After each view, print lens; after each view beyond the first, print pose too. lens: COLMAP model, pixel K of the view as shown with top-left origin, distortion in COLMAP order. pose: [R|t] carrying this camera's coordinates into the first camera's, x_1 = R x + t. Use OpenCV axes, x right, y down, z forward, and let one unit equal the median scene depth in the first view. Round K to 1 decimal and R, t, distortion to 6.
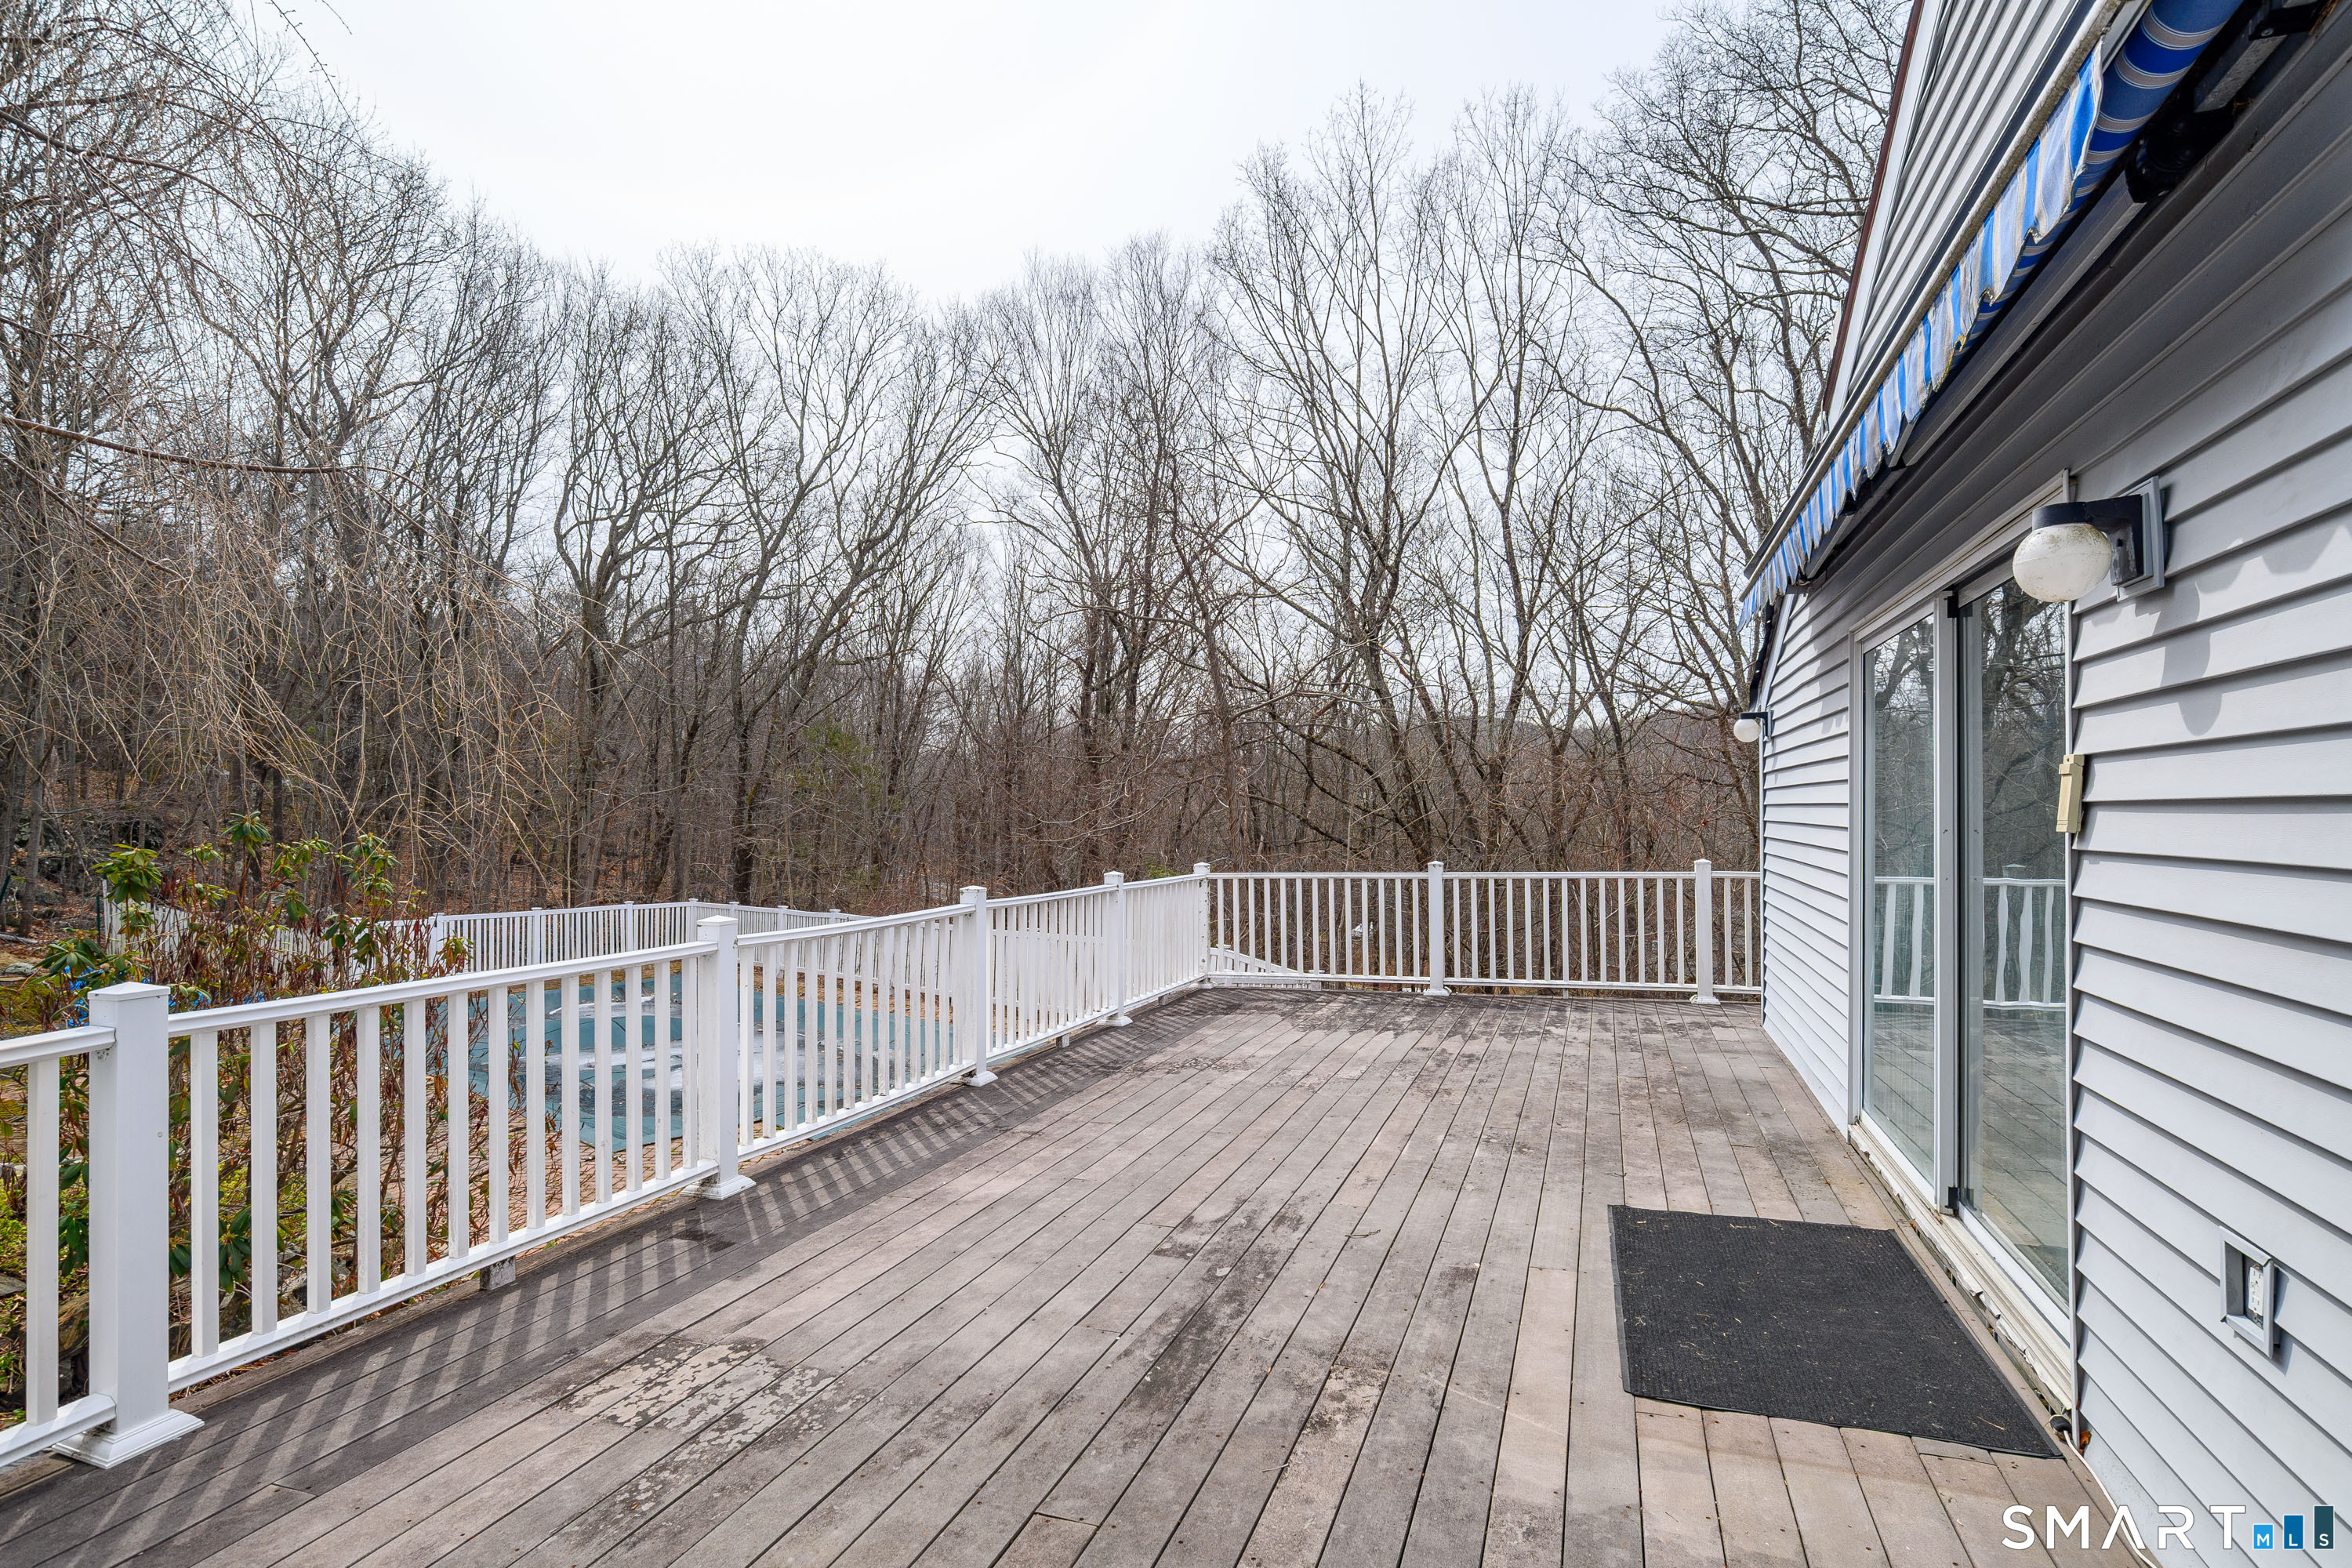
lens RADIAL K [[1204.3, 0, 1167.5], [0, 1204.3, 796.9], [0, 0, 1]] dist [-0.001826, 0.000518]
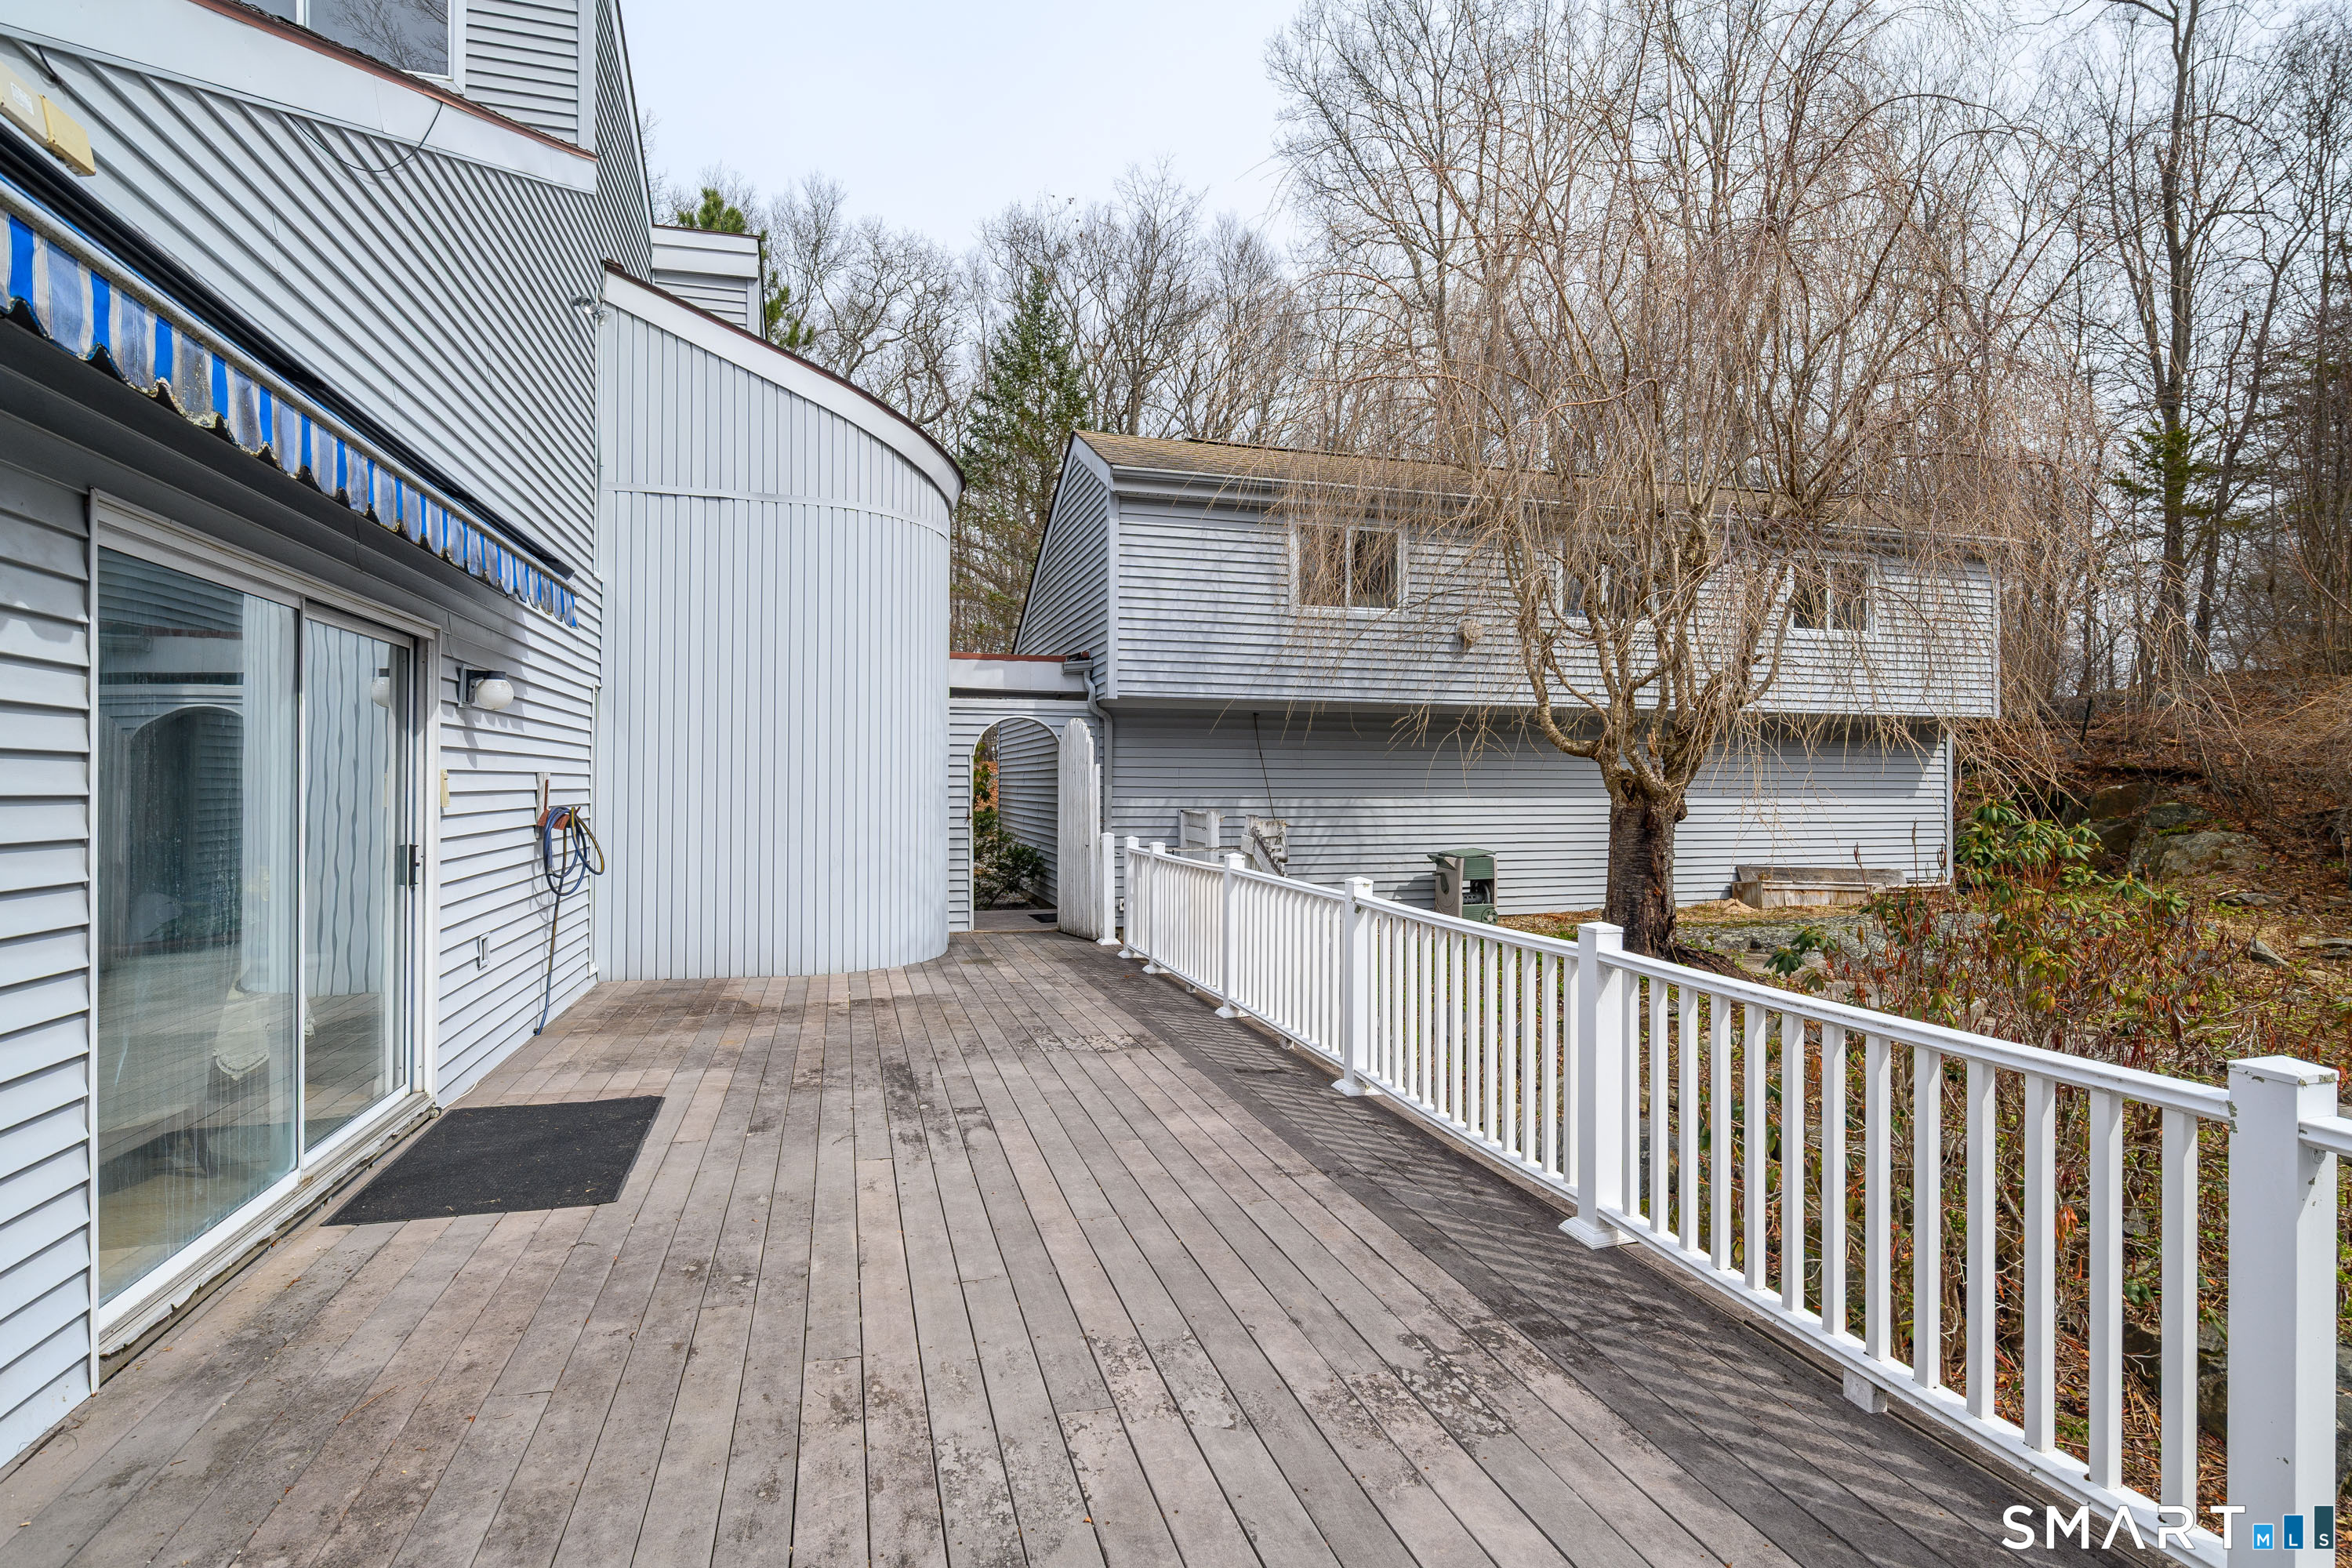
lens RADIAL K [[1204.3, 0, 1178.4], [0, 1204.3, 786.0], [0, 0, 1]] dist [-0.001826, 0.000518]
pose [[-0.815152, 0.001896, -0.579245, 0.484749], [0.008597, 0.999924, -0.008825, 0.011118], [0.579184, -0.012174, -0.815106, 1.789998]]
